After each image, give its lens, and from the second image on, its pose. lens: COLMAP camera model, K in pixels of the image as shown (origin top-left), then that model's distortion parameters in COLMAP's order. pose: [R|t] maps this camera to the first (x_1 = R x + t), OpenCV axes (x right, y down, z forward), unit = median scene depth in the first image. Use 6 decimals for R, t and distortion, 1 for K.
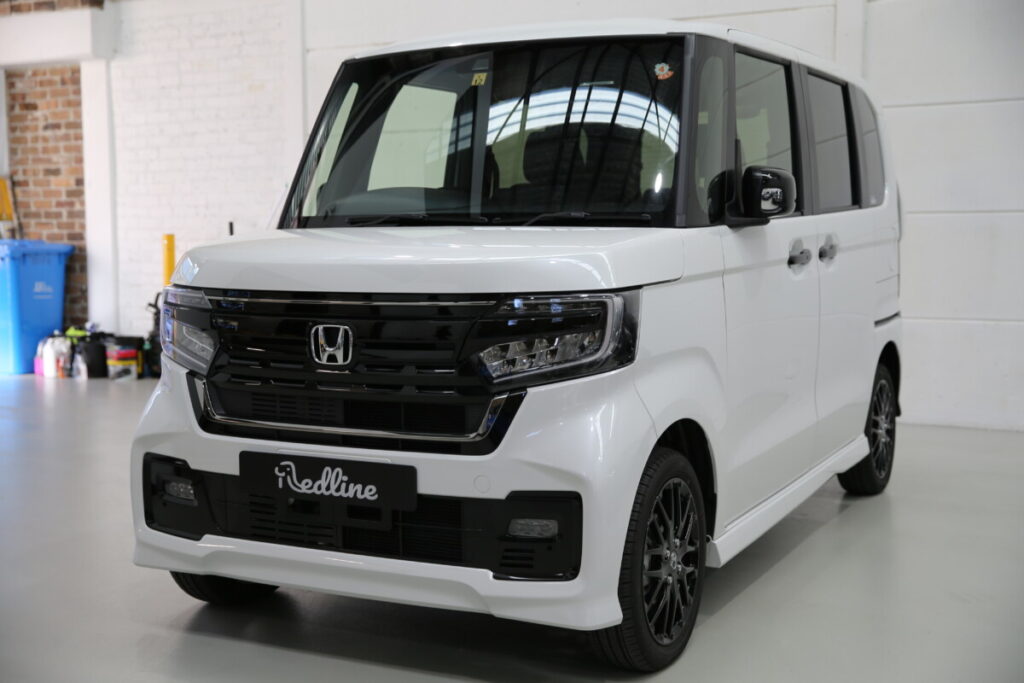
lens RADIAL K [[1635.9, 0, 513.9], [0, 1635.9, 346.3], [0, 0, 1]] dist [-0.400541, 0.000000]
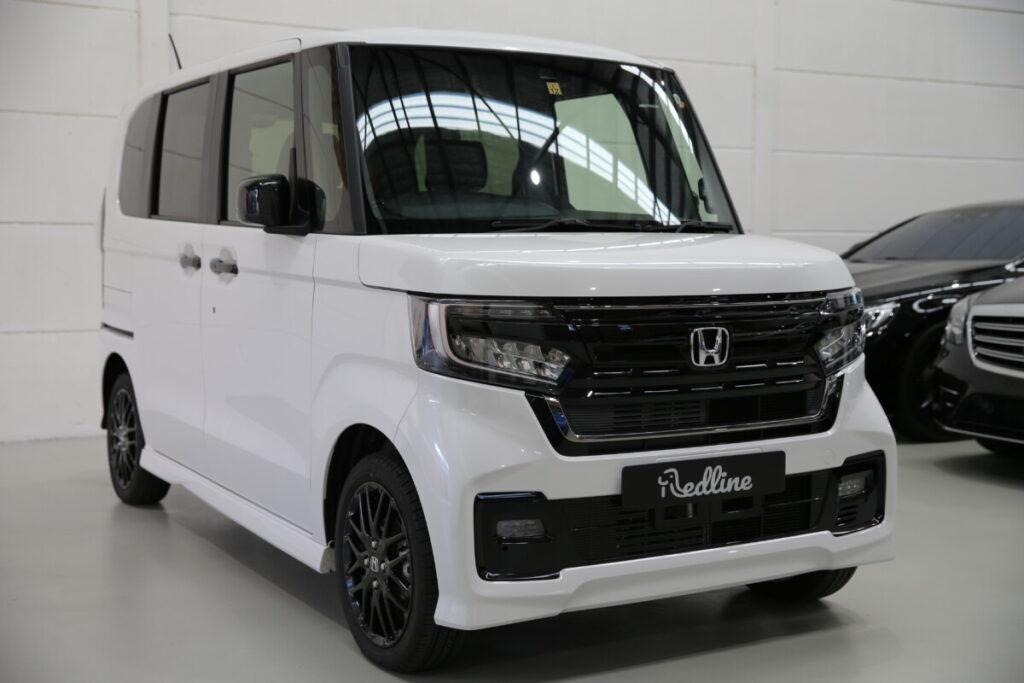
lens RADIAL K [[1734.2, 0, 512.5], [0, 1734.2, 342.9], [0, 0, 1]] dist [-0.321887, 0.000000]
pose [[0.519385, -0.067719, 0.851853, -1.097288], [0.072471, 0.996754, 0.035051, -0.050091], [-0.851462, 0.043530, 0.522607, 0.535608]]
